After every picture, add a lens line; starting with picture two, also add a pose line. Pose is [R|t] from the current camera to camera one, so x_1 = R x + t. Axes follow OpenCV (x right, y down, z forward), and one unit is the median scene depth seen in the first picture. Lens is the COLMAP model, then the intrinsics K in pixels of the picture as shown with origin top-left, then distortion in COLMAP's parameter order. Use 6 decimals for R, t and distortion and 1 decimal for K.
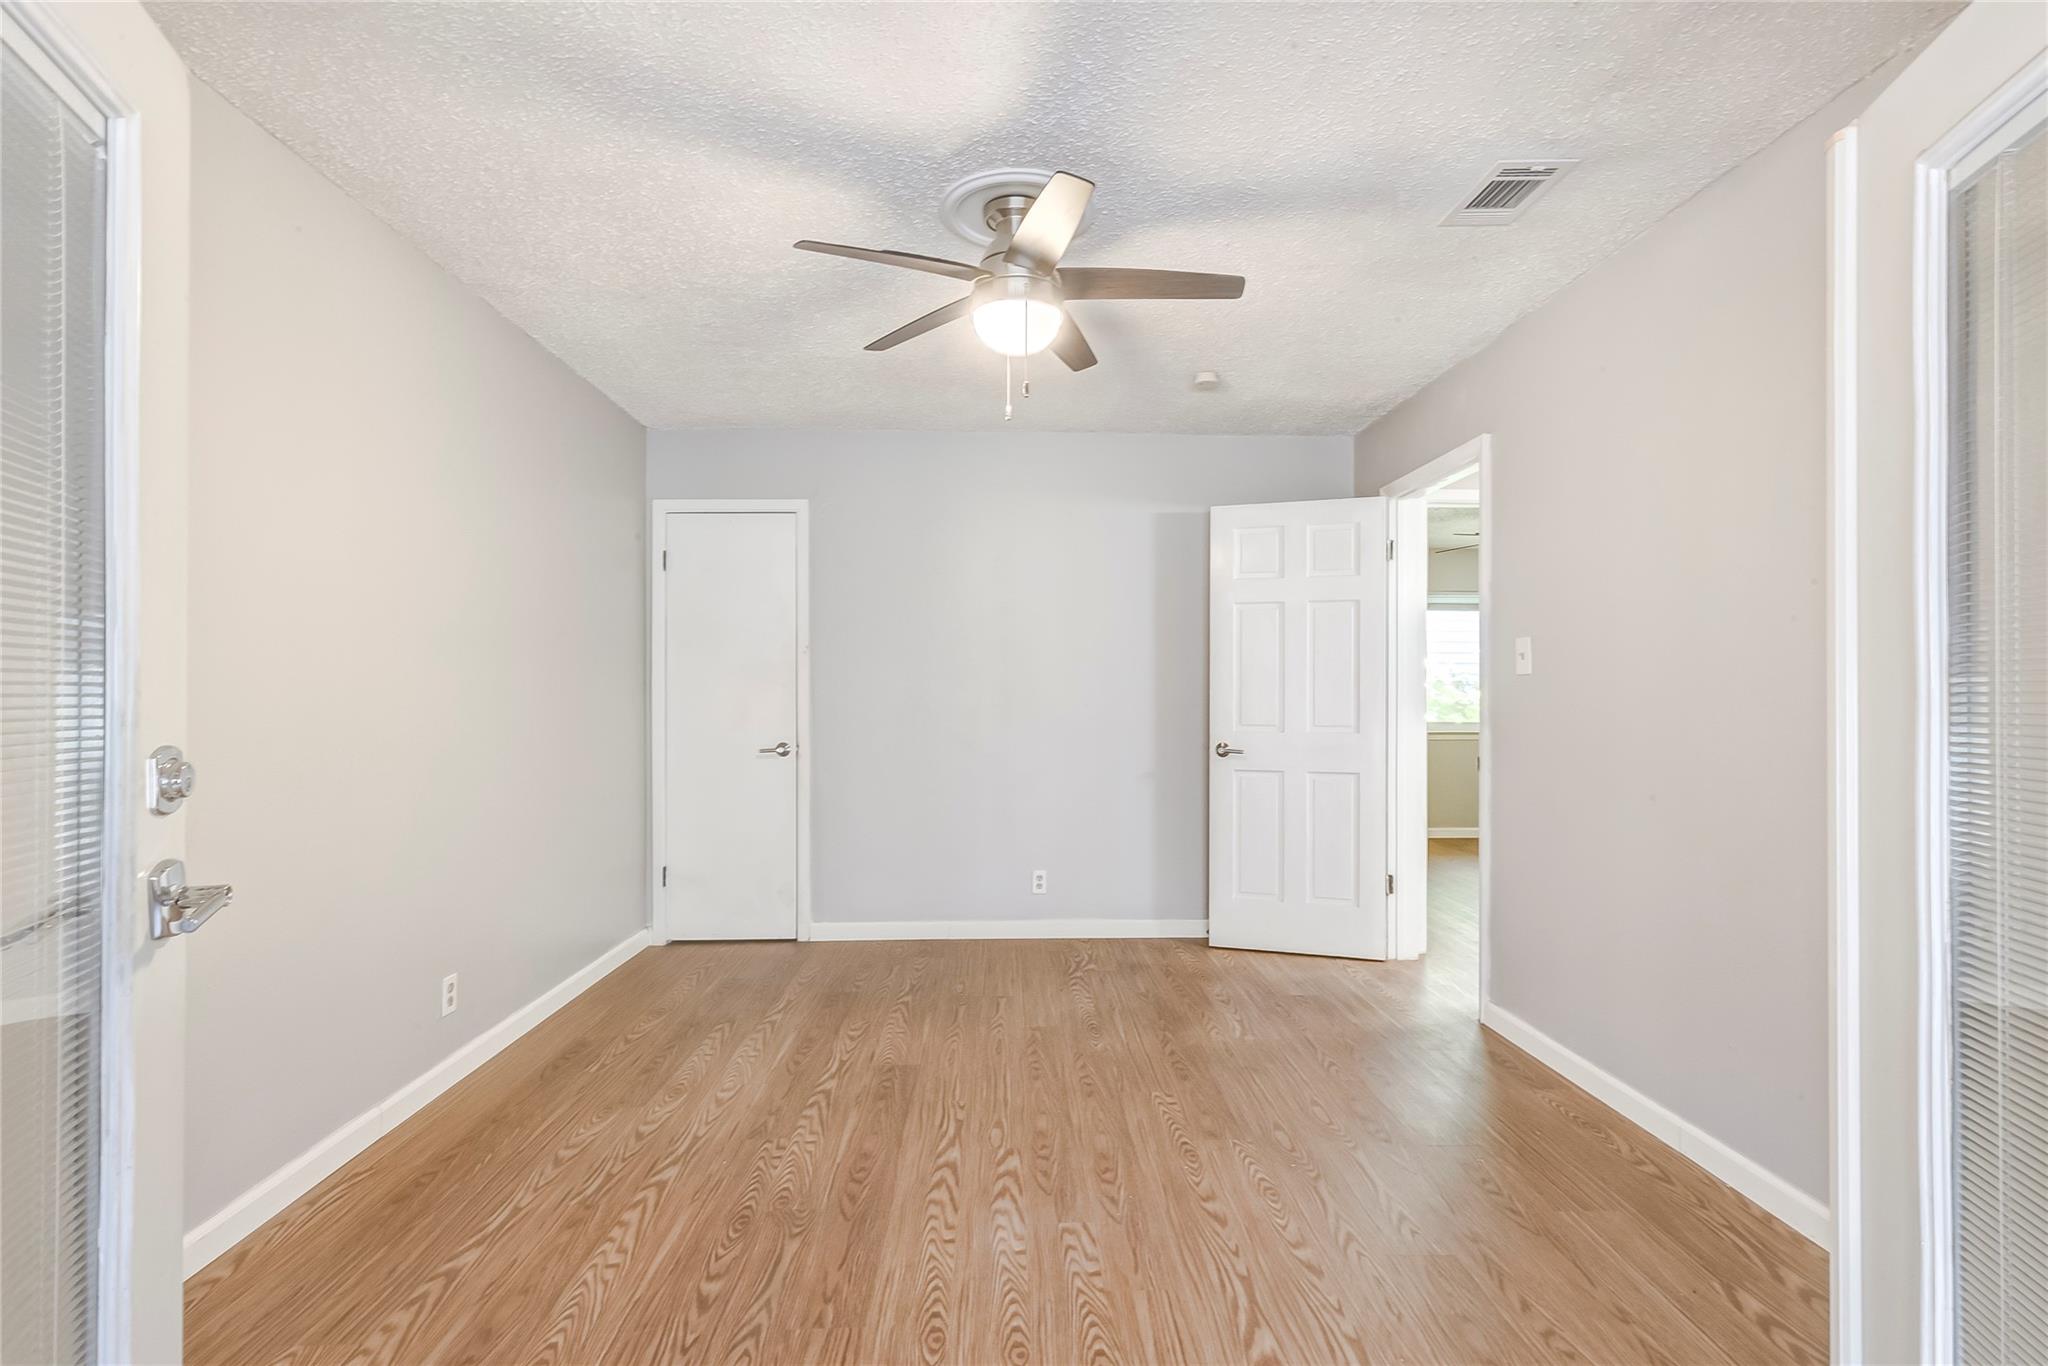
lens RADIAL K [[941.9, 0, 1010.3], [0, 941.9, 690.0], [0, 0, 1]] dist [0.007336, -0.001649]
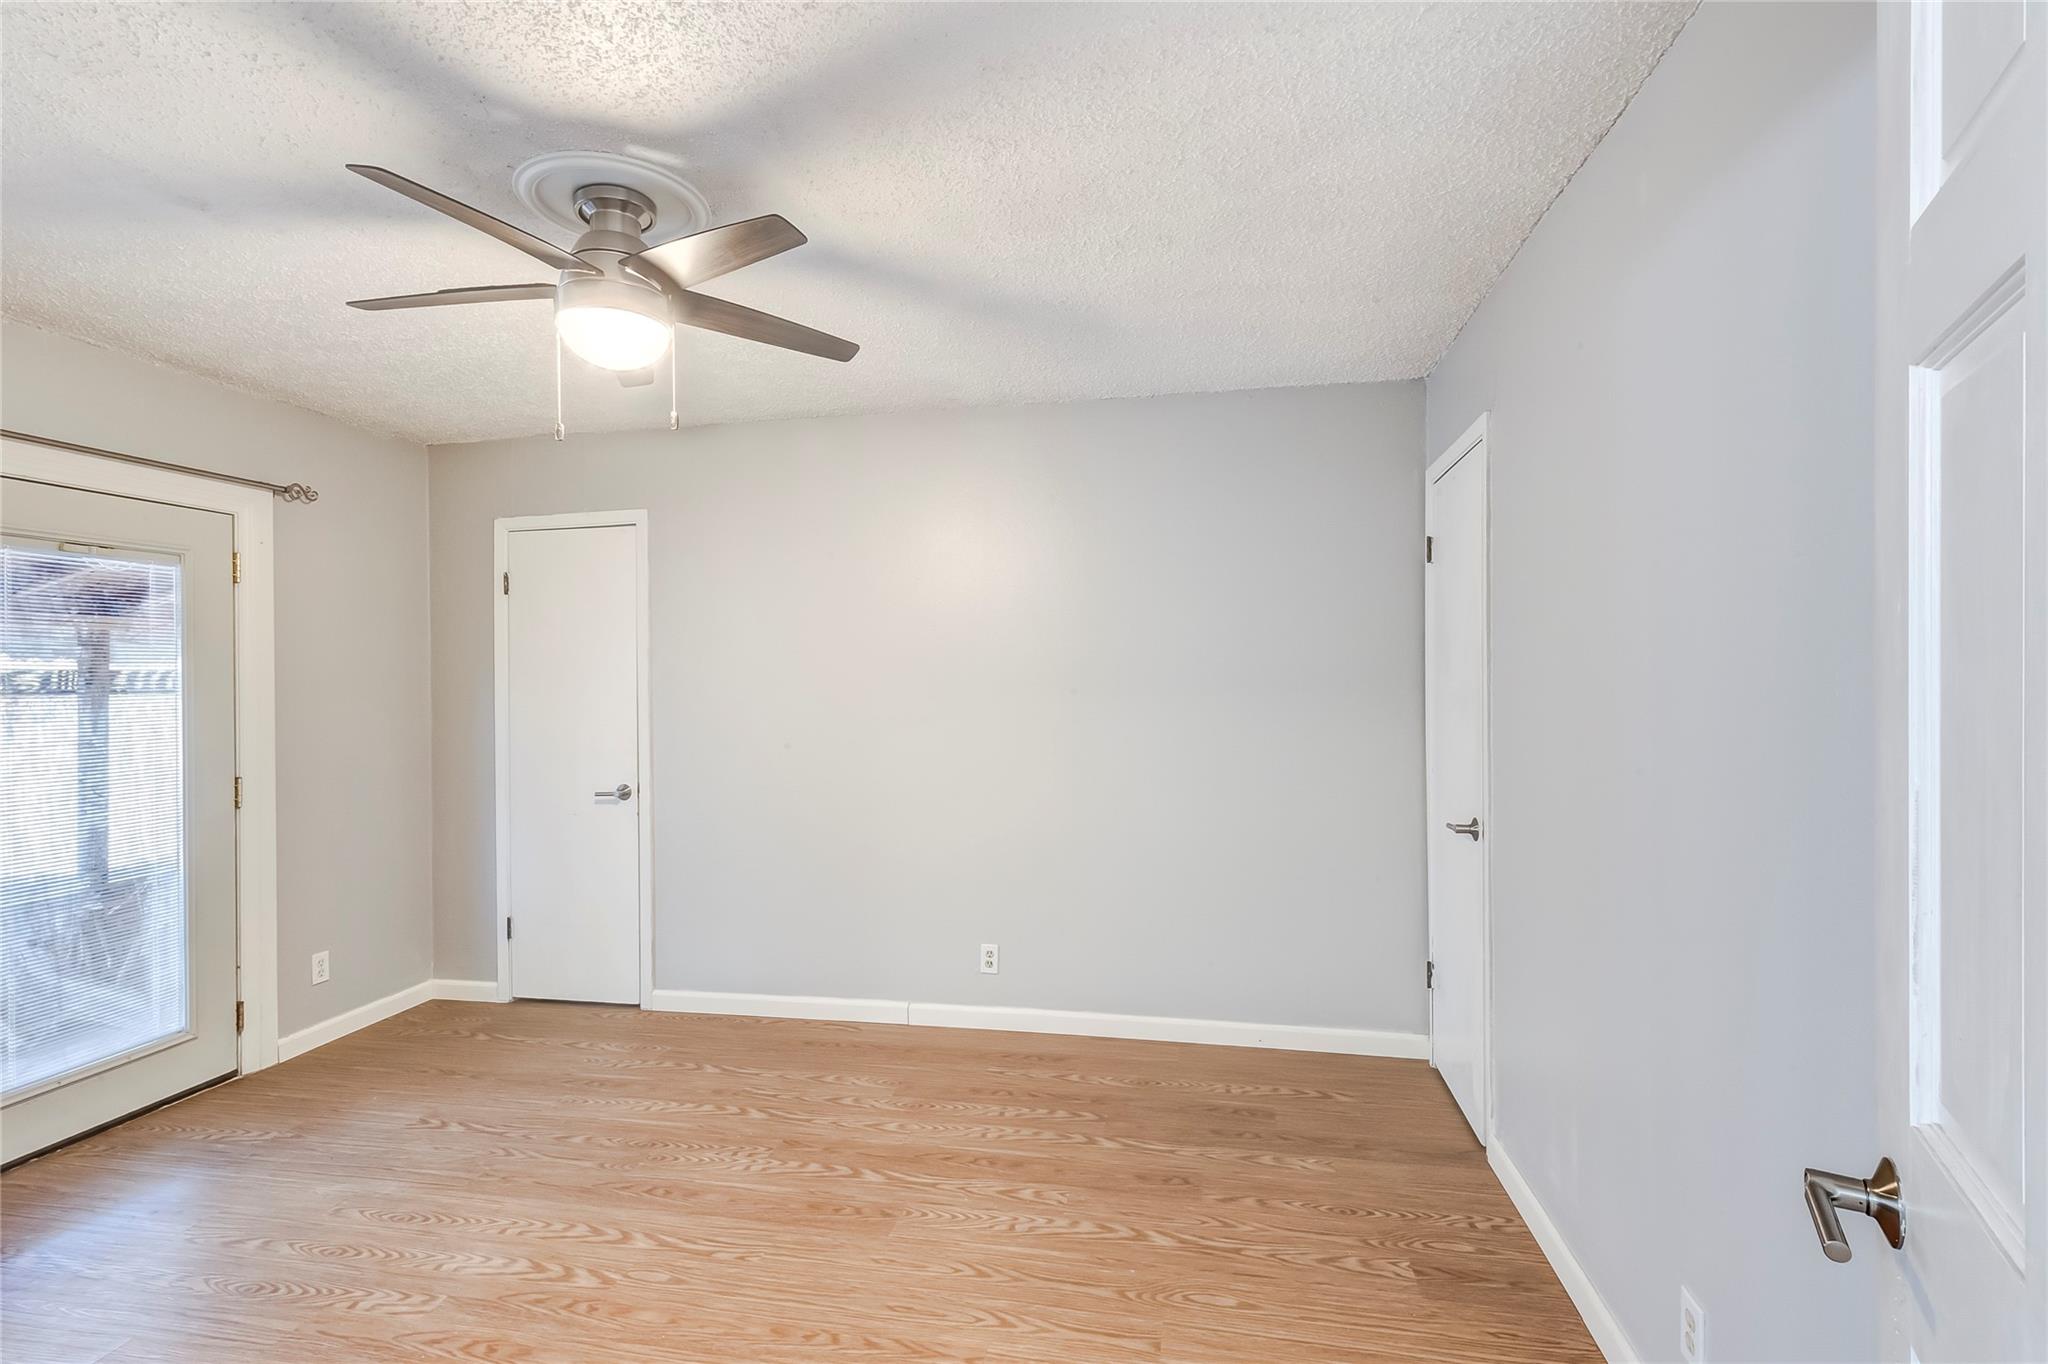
lens RADIAL K [[941.9, 0, 1014.4], [0, 941.9, 685.0], [0, 0, 1]] dist [0.007336, -0.001649]
pose [[-0.218334, 0.001285, -0.975873, 0.784062], [0.015578, 0.999876, -0.002168, -0.055847], [0.975750, -0.015676, -0.218327, 1.594227]]
